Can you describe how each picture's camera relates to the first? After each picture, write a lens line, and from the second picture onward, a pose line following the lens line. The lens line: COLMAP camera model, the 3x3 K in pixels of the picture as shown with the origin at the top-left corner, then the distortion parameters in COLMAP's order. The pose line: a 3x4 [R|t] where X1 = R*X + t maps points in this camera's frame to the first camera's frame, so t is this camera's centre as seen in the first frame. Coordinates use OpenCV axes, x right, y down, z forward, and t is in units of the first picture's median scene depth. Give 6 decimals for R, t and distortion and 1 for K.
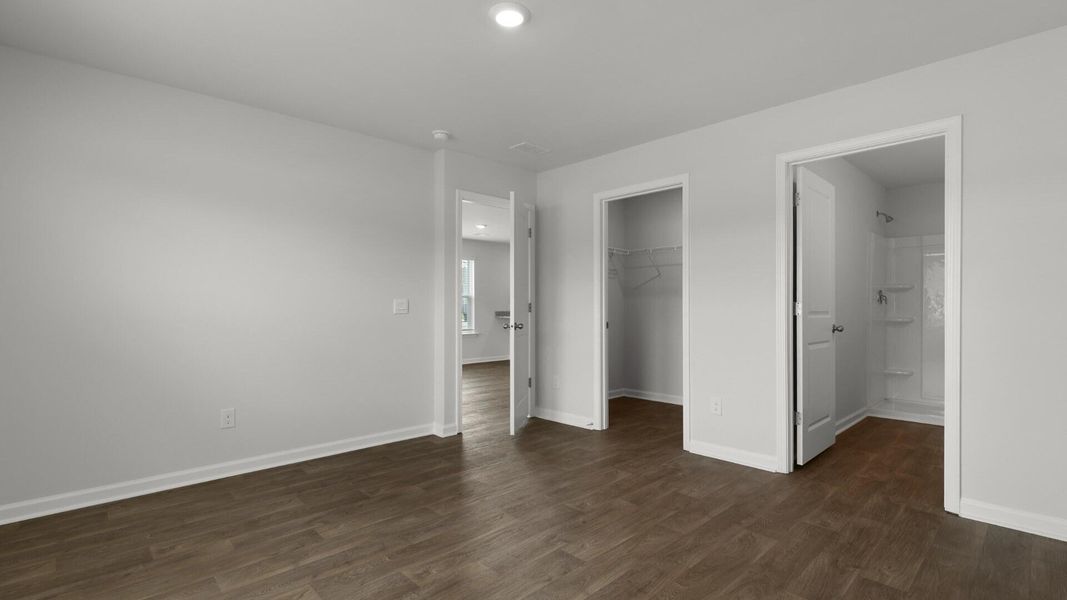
lens RADIAL K [[497.6, 0, 530.1], [0, 497.6, 307.1], [0, 0, 1]] dist [0.005802, 0.000729]
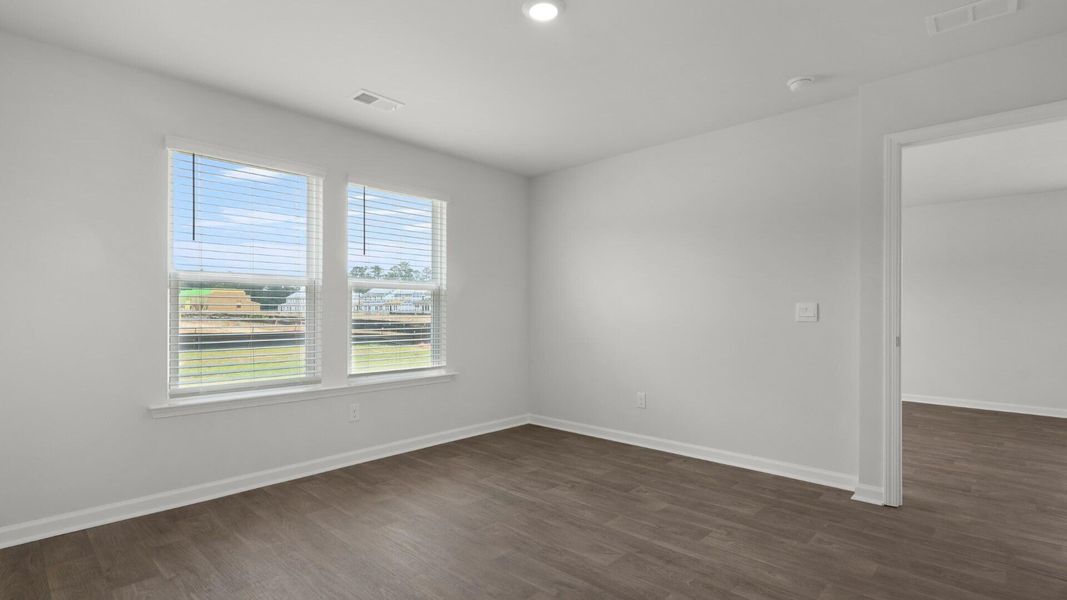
lens RADIAL K [[497.6, 0, 529.2], [0, 497.6, 303.9], [0, 0, 1]] dist [0.005802, 0.000729]
pose [[0.070225, -0.015237, -0.997415, 0.560901], [-0.009482, 0.999828, -0.015942, 0.002716], [0.997486, 0.010577, 0.070069, 0.556285]]
